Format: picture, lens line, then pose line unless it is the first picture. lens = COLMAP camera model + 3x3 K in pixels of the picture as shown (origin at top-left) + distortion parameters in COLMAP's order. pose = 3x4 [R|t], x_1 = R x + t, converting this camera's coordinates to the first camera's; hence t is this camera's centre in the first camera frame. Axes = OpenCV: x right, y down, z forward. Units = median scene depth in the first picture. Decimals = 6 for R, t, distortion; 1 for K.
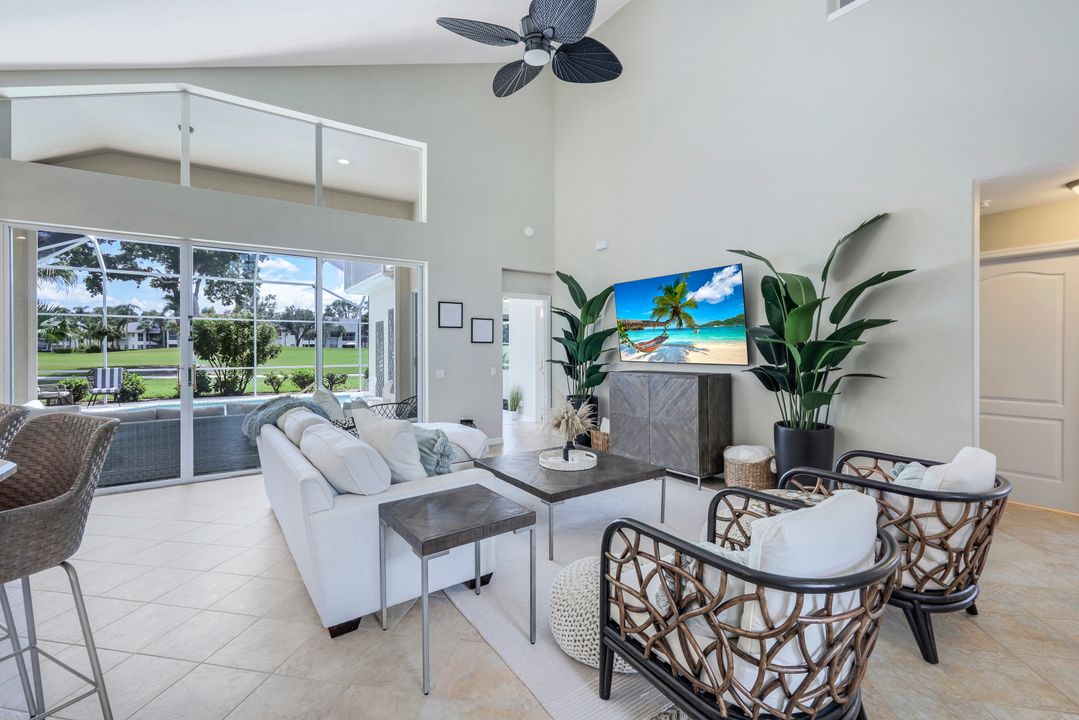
lens RADIAL K [[457.6, 0, 534.2], [0, 457.6, 350.7], [0, 0, 1]] dist [0.004971, -0.000384]
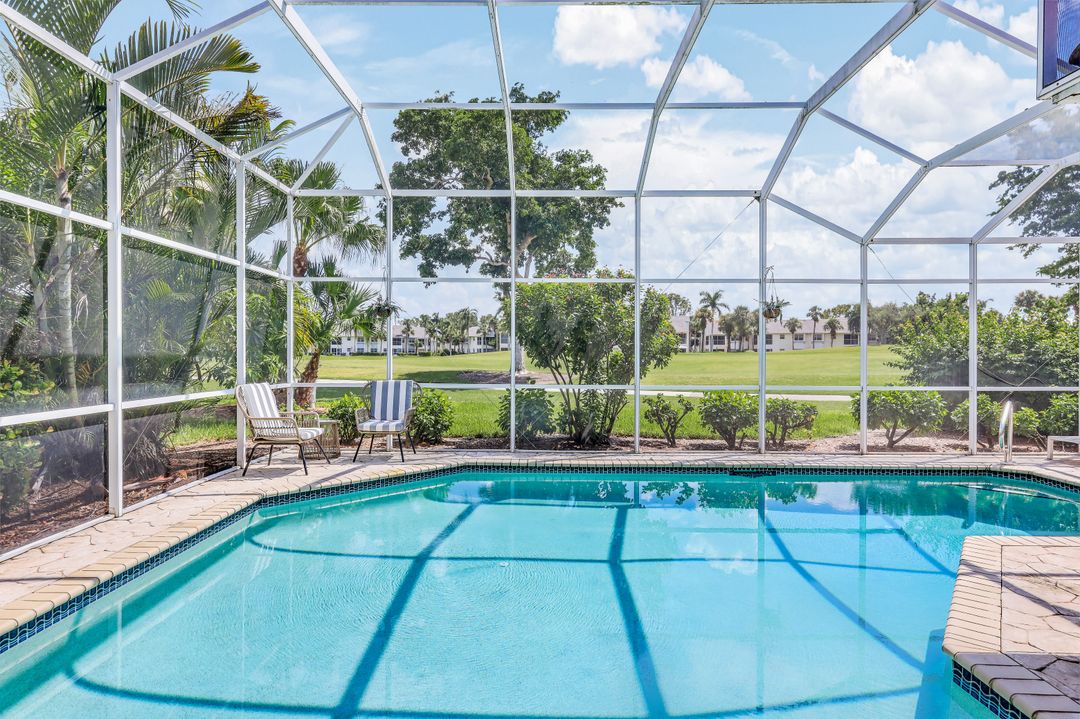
lens RADIAL K [[569.3, 0, 534.5], [0, 569.3, 355.9], [0, 0, 1]] dist [0.000218, 0.001326]
pose [[0.816806, 0.007519, -0.576864, -0.343143], [-0.008455, 0.999964, 0.001063, 0.006515], [0.576851, 0.004009, 0.816839, 0.453803]]
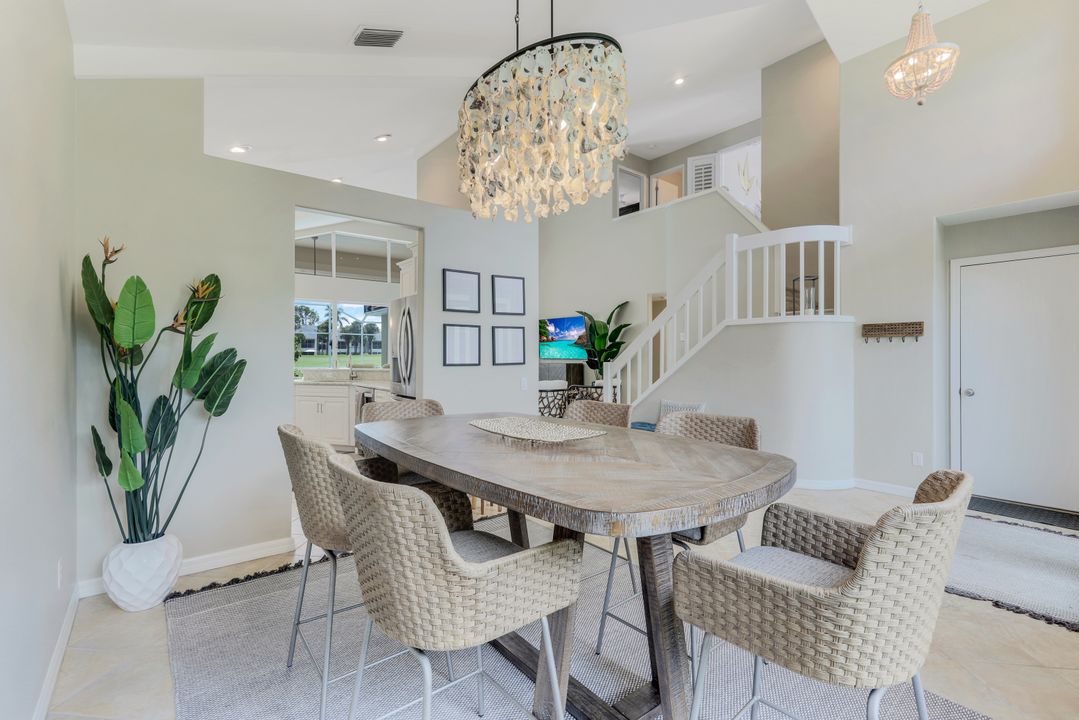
lens RADIAL K [[463.1, 0, 540.2], [0, 463.1, 359.2], [0, 0, 1]] dist [0.010354, 0.000426]
pose [[0.995391, 0.002931, 0.095852, 0.000965], [-0.003034, 0.999995, 0.000924, 0.009325], [-0.095849, -0.001211, 0.995395, -0.424299]]
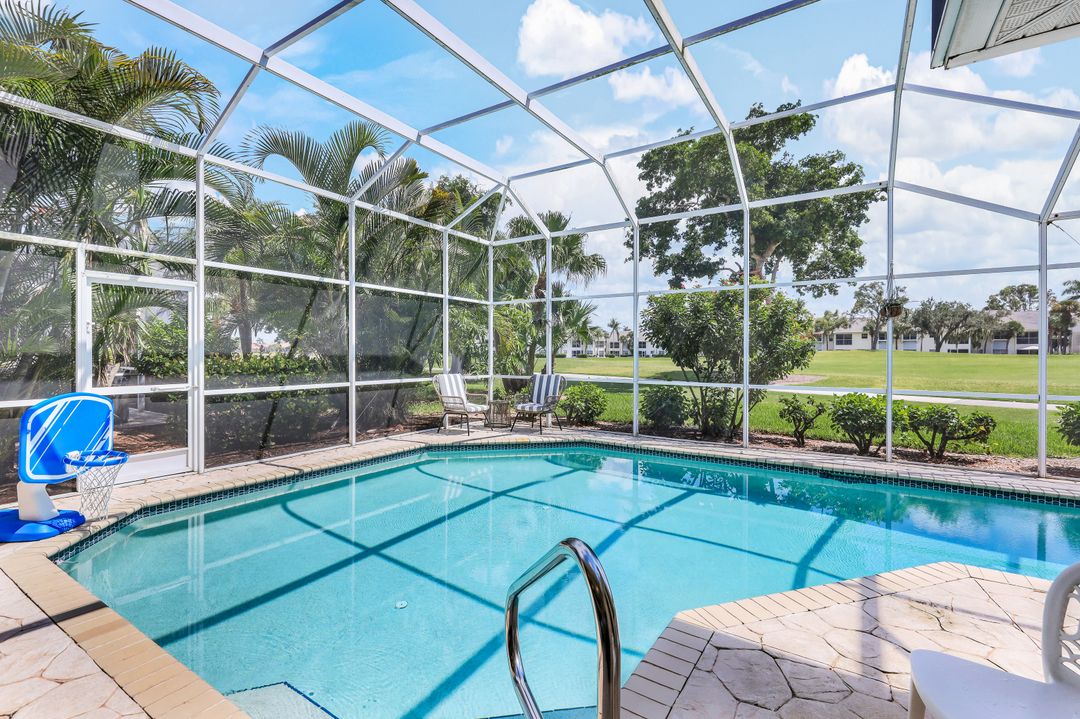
lens RADIAL K [[484.6, 0, 532.7], [0, 484.6, 357.9], [0, 0, 1]] dist [0.000307, -0.000227]
pose [[0.377418, 0.011088, -0.925976, -0.207959], [-0.010246, 0.999917, 0.007798, 0.005728], [0.925986, 0.006545, 0.377501, 0.557894]]
